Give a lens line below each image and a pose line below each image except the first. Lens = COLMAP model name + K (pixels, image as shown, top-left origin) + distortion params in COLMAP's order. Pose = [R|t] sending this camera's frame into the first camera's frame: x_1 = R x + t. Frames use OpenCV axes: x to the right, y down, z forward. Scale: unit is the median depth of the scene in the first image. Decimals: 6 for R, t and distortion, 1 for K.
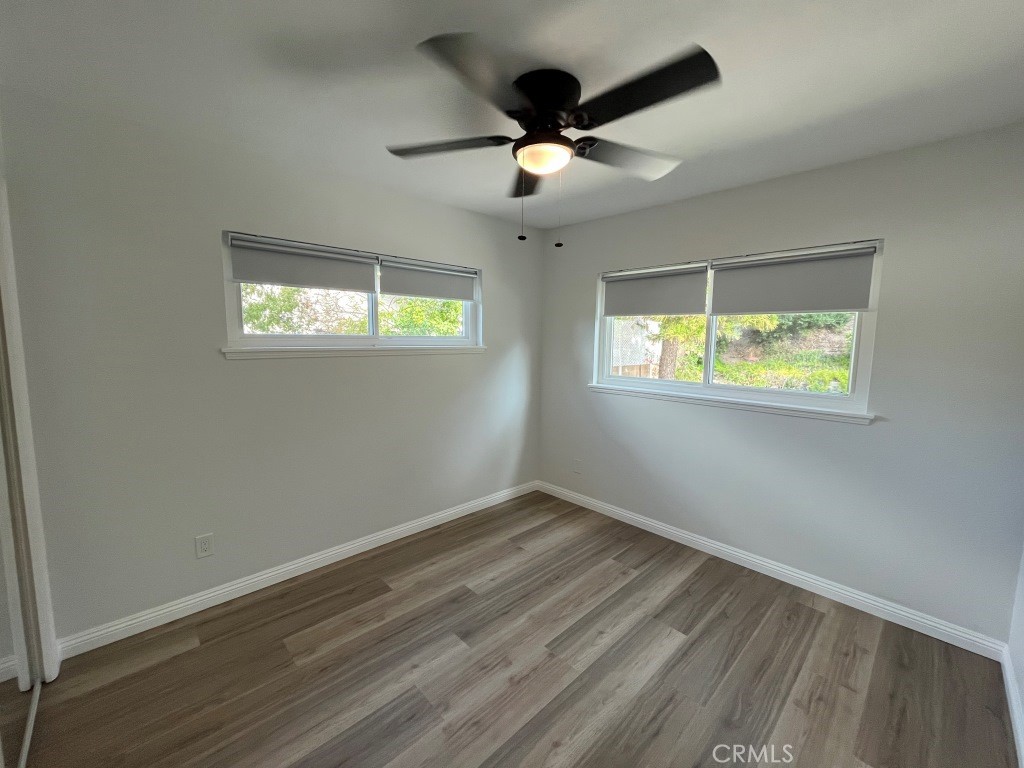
lens RADIAL K [[413.3, 0, 506.9], [0, 413.3, 380.9], [0, 0, 1]] dist [-0.002284, -0.000210]
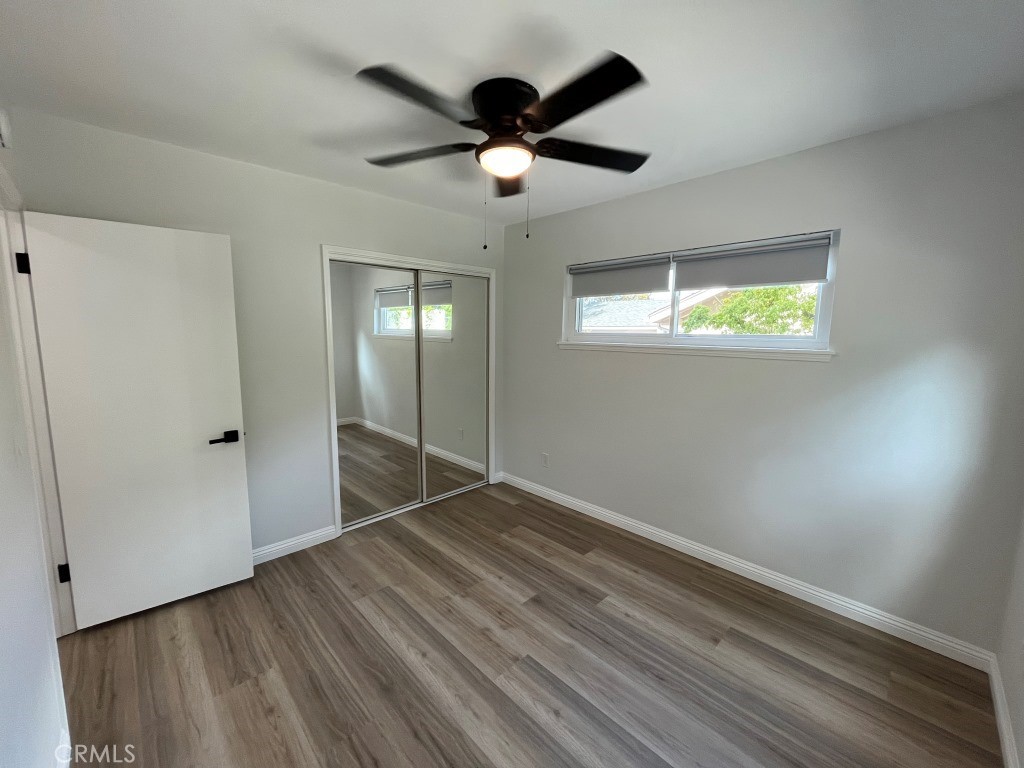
lens RADIAL K [[413.3, 0, 506.9], [0, 413.3, 380.9], [0, 0, 1]] dist [-0.002284, -0.000210]
pose [[0.005631, 0.110960, -0.993809, 0.888866], [-0.114757, 0.987331, 0.109586, -0.079839], [0.993378, 0.113429, 0.018293, 0.783518]]
